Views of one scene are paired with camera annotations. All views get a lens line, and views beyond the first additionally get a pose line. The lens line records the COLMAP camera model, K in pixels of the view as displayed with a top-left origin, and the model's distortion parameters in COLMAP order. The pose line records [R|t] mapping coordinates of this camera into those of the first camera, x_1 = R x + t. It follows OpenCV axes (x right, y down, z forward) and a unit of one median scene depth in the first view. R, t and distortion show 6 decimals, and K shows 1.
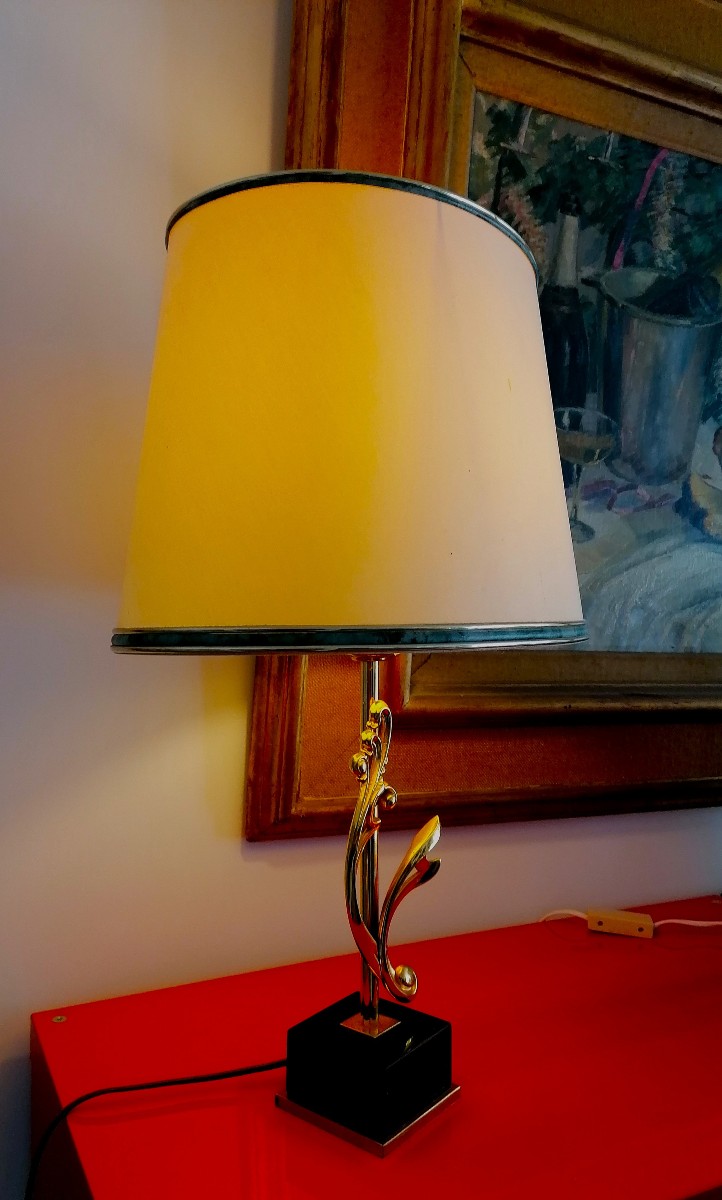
lens RADIAL K [[949.5, 0, 322.1], [0, 949.5, 587.9], [0, 0, 1]] dist [0.088746, -0.122474]
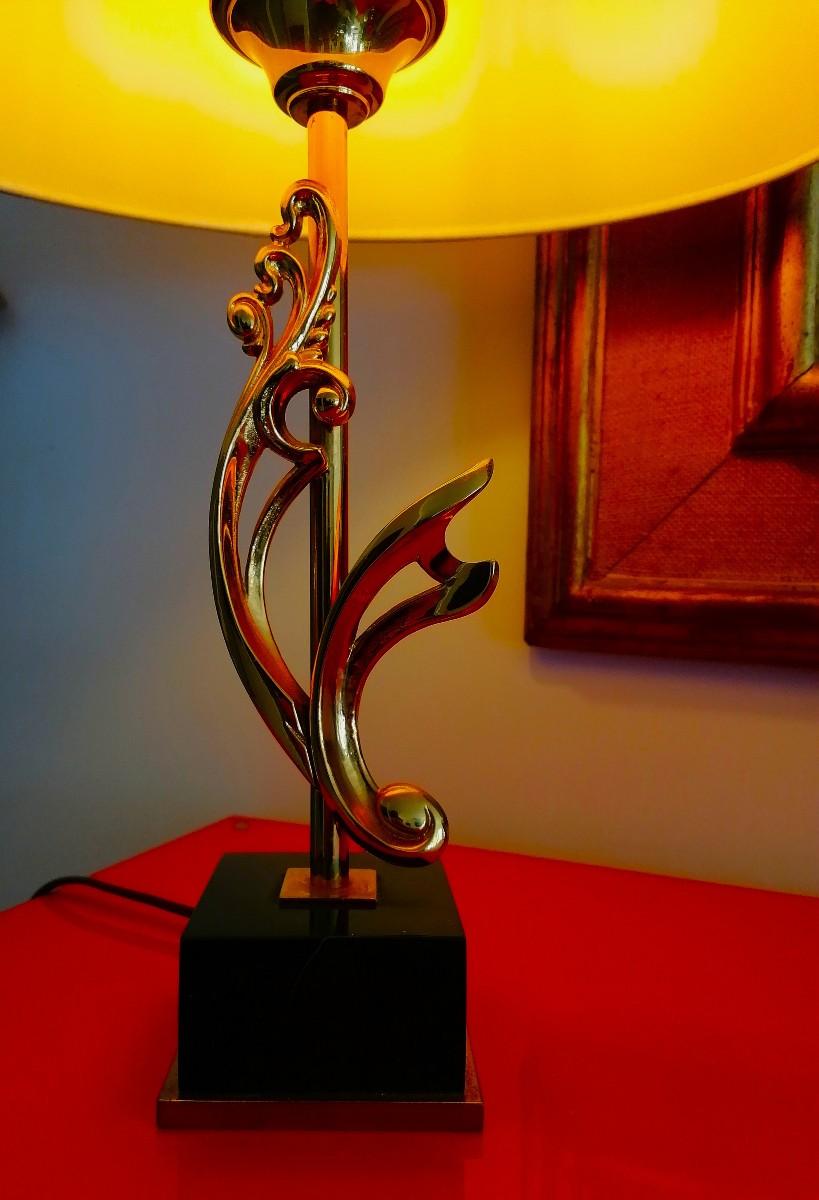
lens RADIAL K [[955.8, 0, 355.0], [0, 955.8, 600.4], [0, 0, 1]] dist [0.035188, -0.007155]
pose [[0.639771, 0.012292, -0.768467, 0.295241], [-0.005249, 0.999919, 0.011624, 0.214849], [0.768548, -0.003403, 0.639784, 0.494618]]
